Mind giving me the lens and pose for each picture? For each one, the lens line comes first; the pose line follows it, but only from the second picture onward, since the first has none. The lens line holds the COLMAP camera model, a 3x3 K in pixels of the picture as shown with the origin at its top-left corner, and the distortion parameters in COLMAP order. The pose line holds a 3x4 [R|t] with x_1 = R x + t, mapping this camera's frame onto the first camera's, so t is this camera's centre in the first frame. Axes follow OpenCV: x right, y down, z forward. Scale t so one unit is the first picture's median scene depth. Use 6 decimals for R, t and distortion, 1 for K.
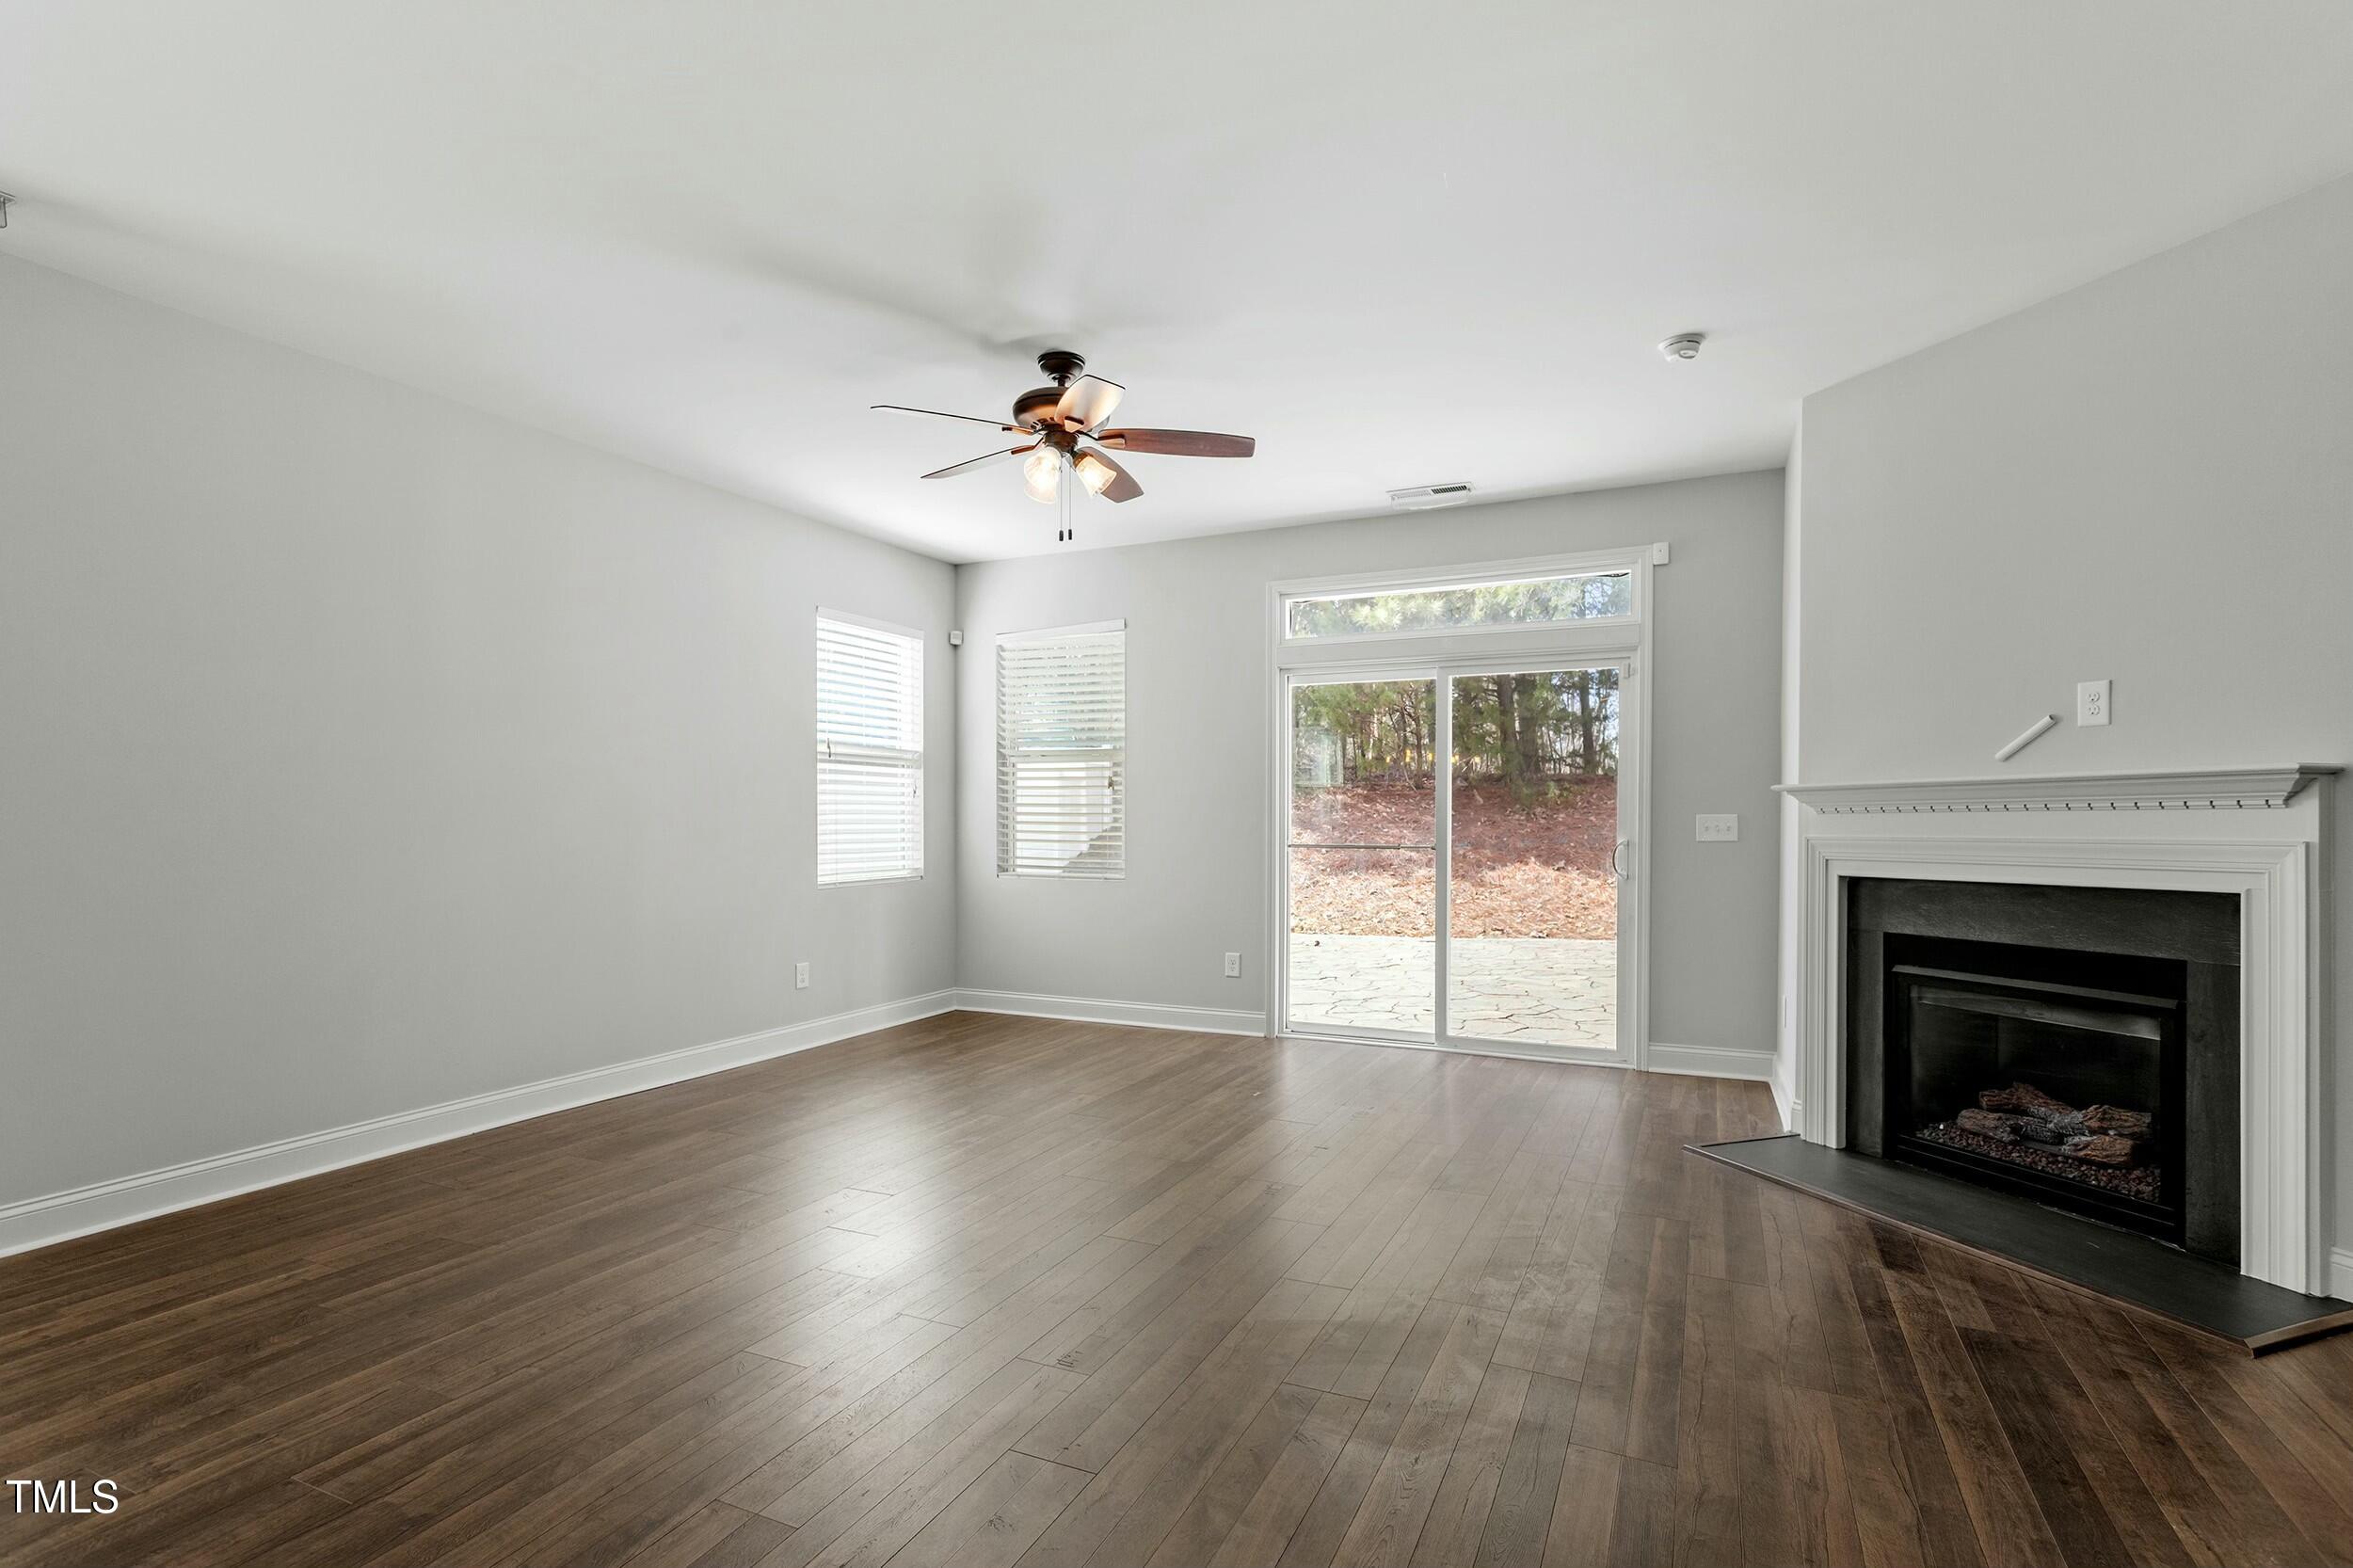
lens RADIAL K [[1106.7, 0, 1178.3], [0, 1106.7, 803.2], [0, 0, 1]] dist [0.000629, 0.000082]
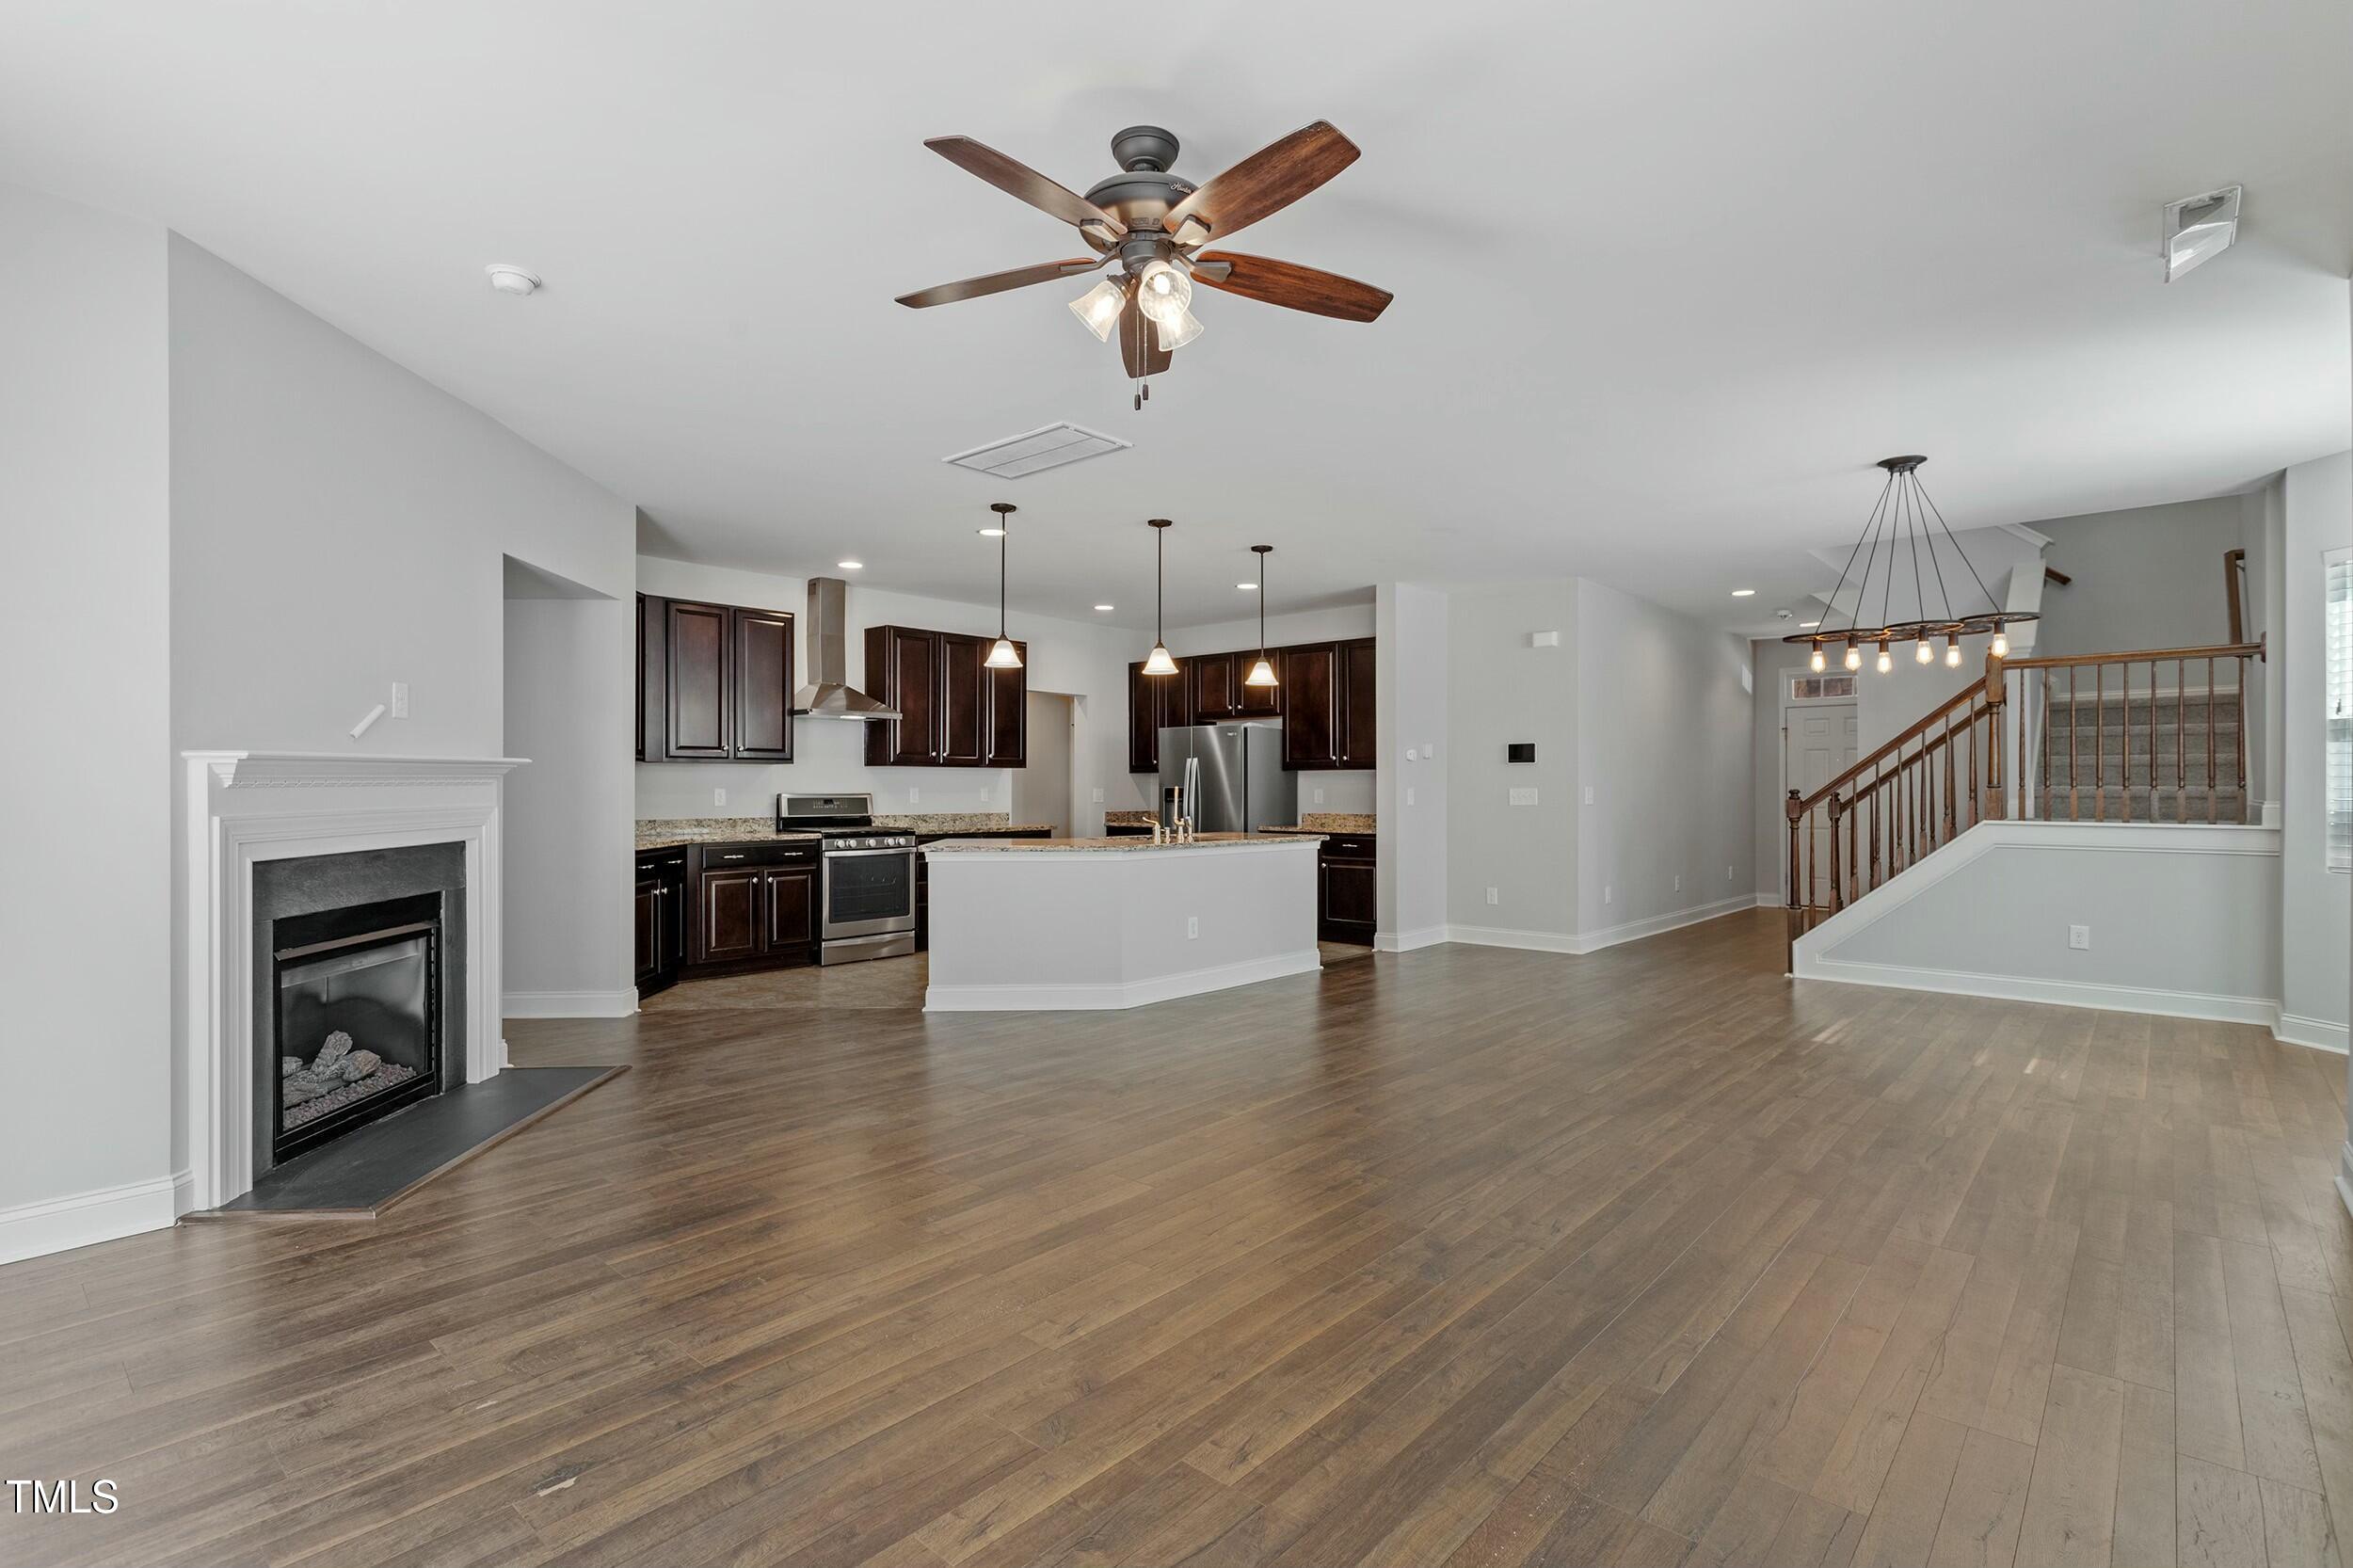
lens RADIAL K [[1106.7, 0, 1178.3], [0, 1106.7, 803.2], [0, 0, 1]] dist [0.000629, 0.000082]
pose [[-0.958079, -0.002620, 0.286491, -0.323277], [-0.002344, 0.999996, 0.001305, 0.019438], [-0.286493, 0.000579, -0.958082, 1.658565]]
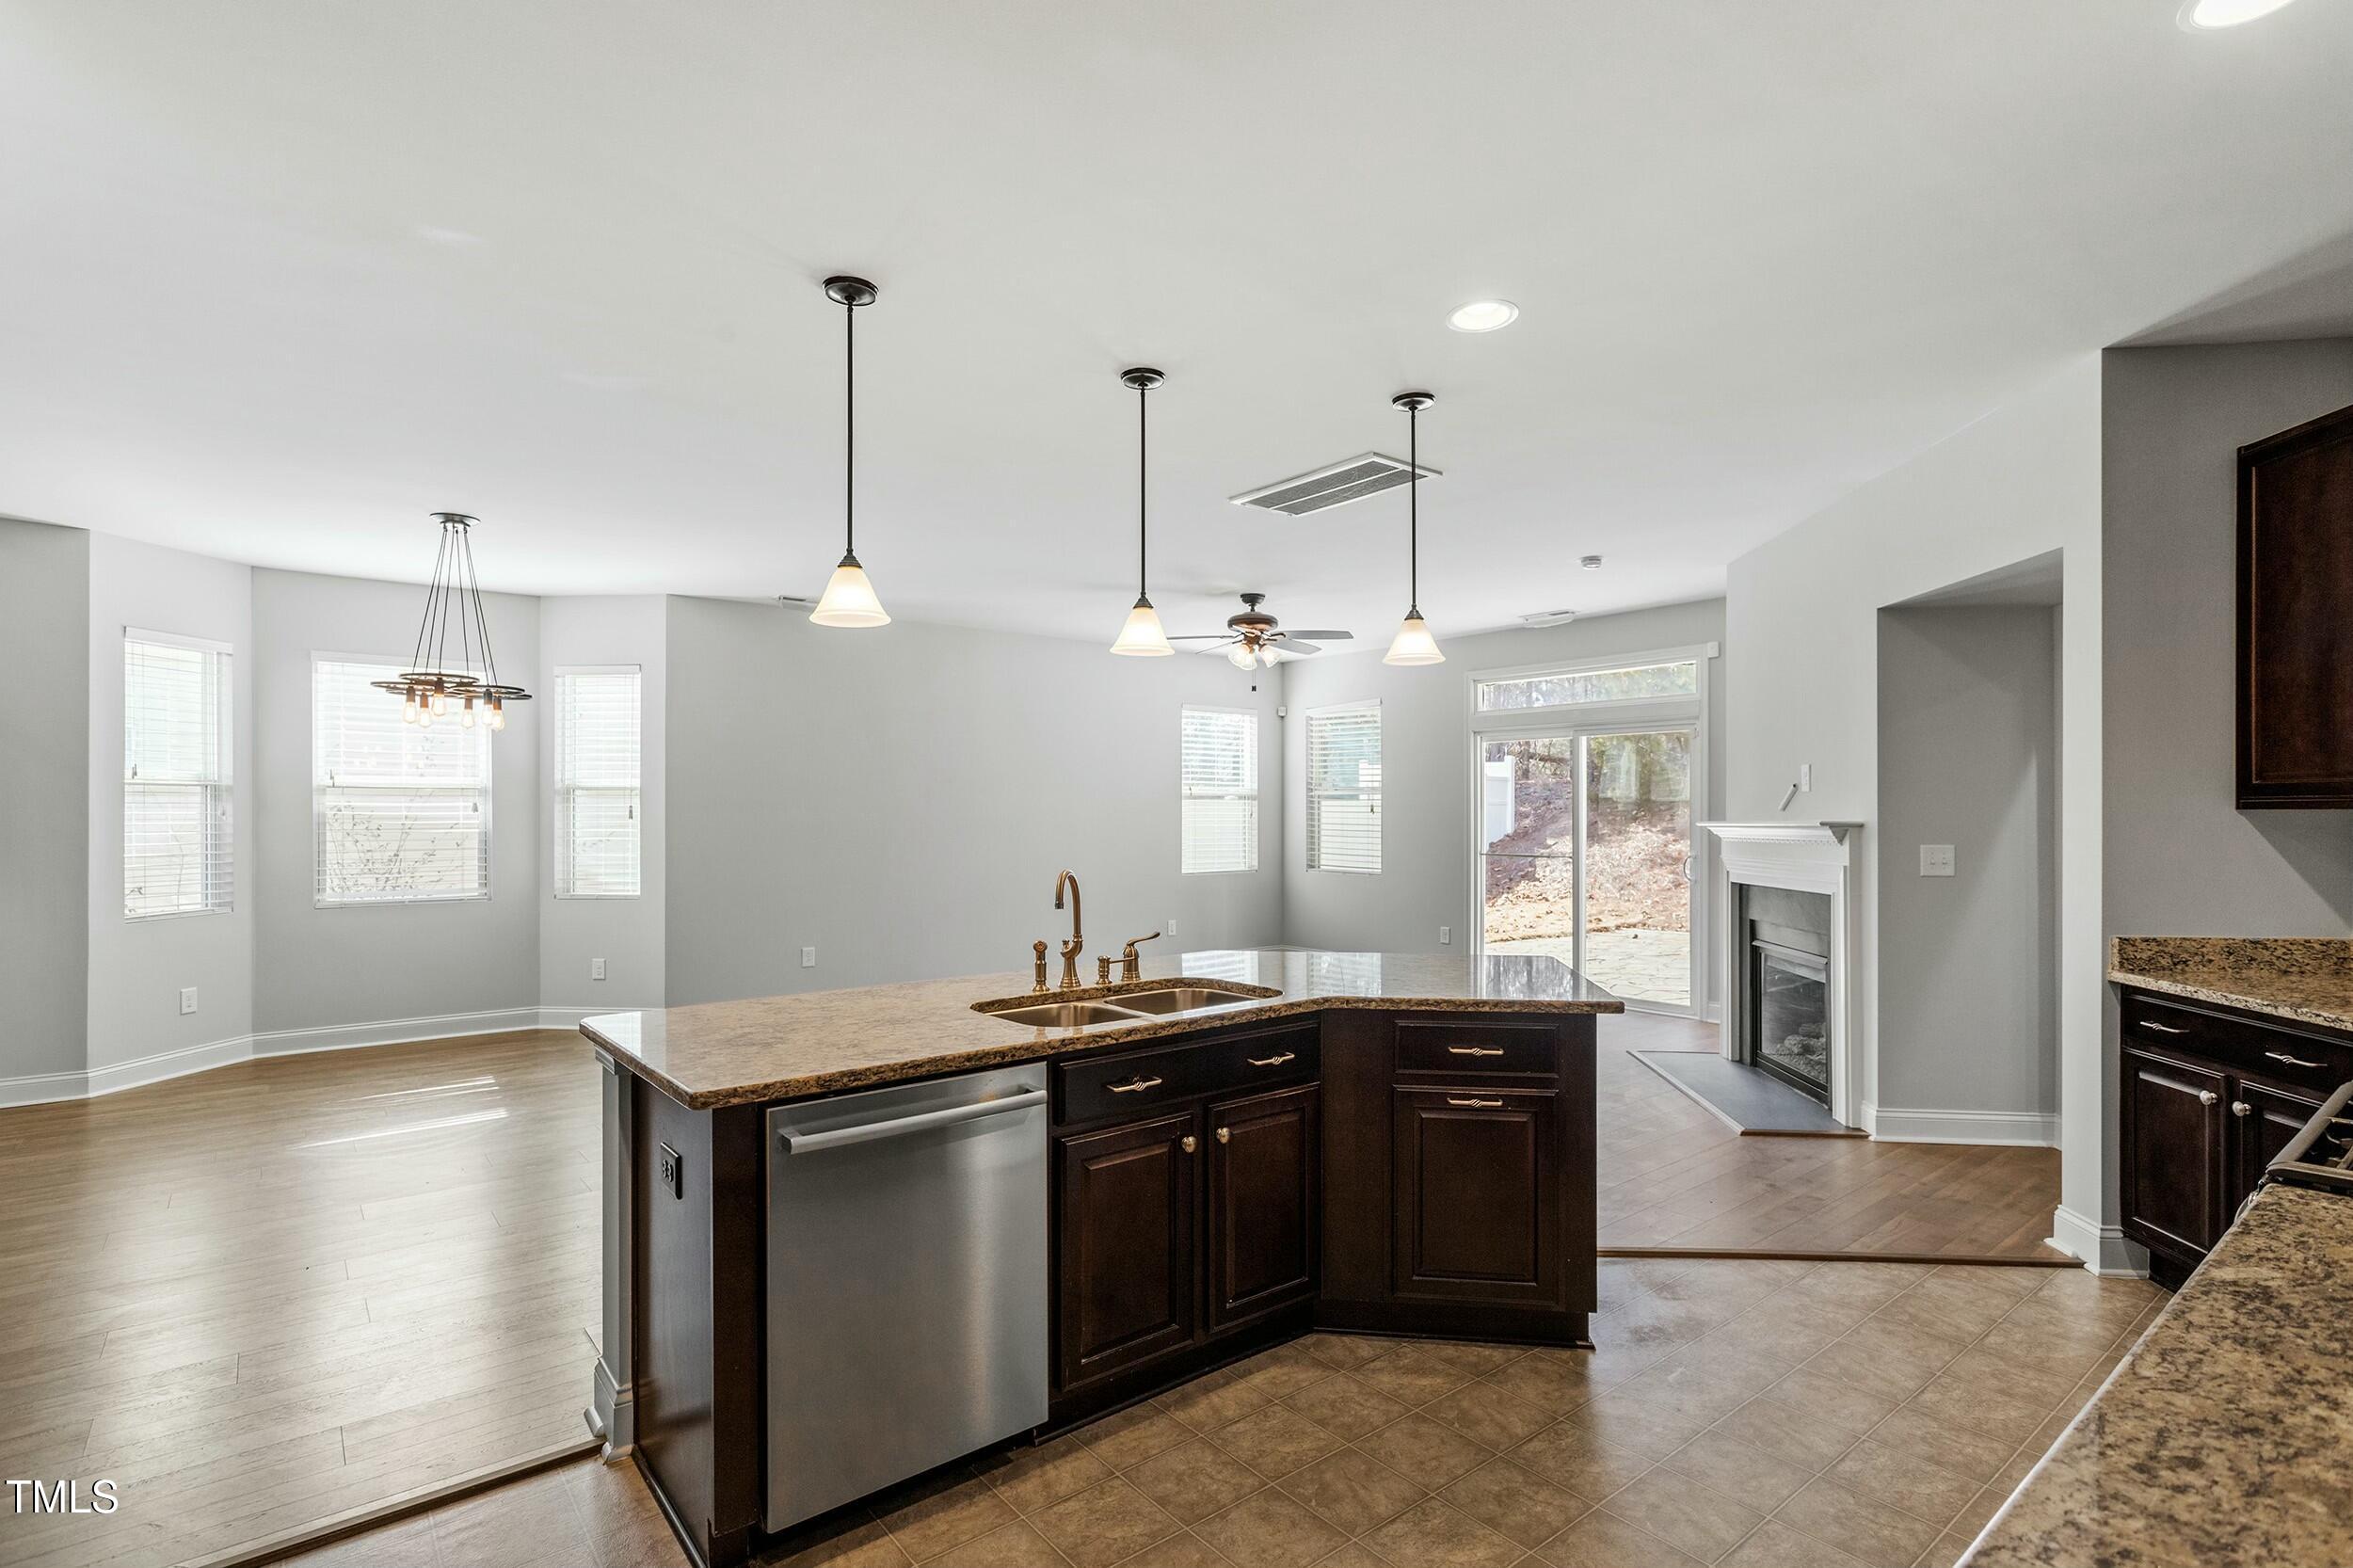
lens RADIAL K [[1106.7, 0, 1178.3], [0, 1106.7, 803.2], [0, 0, 1]] dist [0.000629, 0.000082]
pose [[0.897374, -0.003196, -0.441259, 0.606150], [0.004369, 0.999989, 0.001643, -0.051610], [0.441249, -0.003402, 0.897378, -0.741036]]
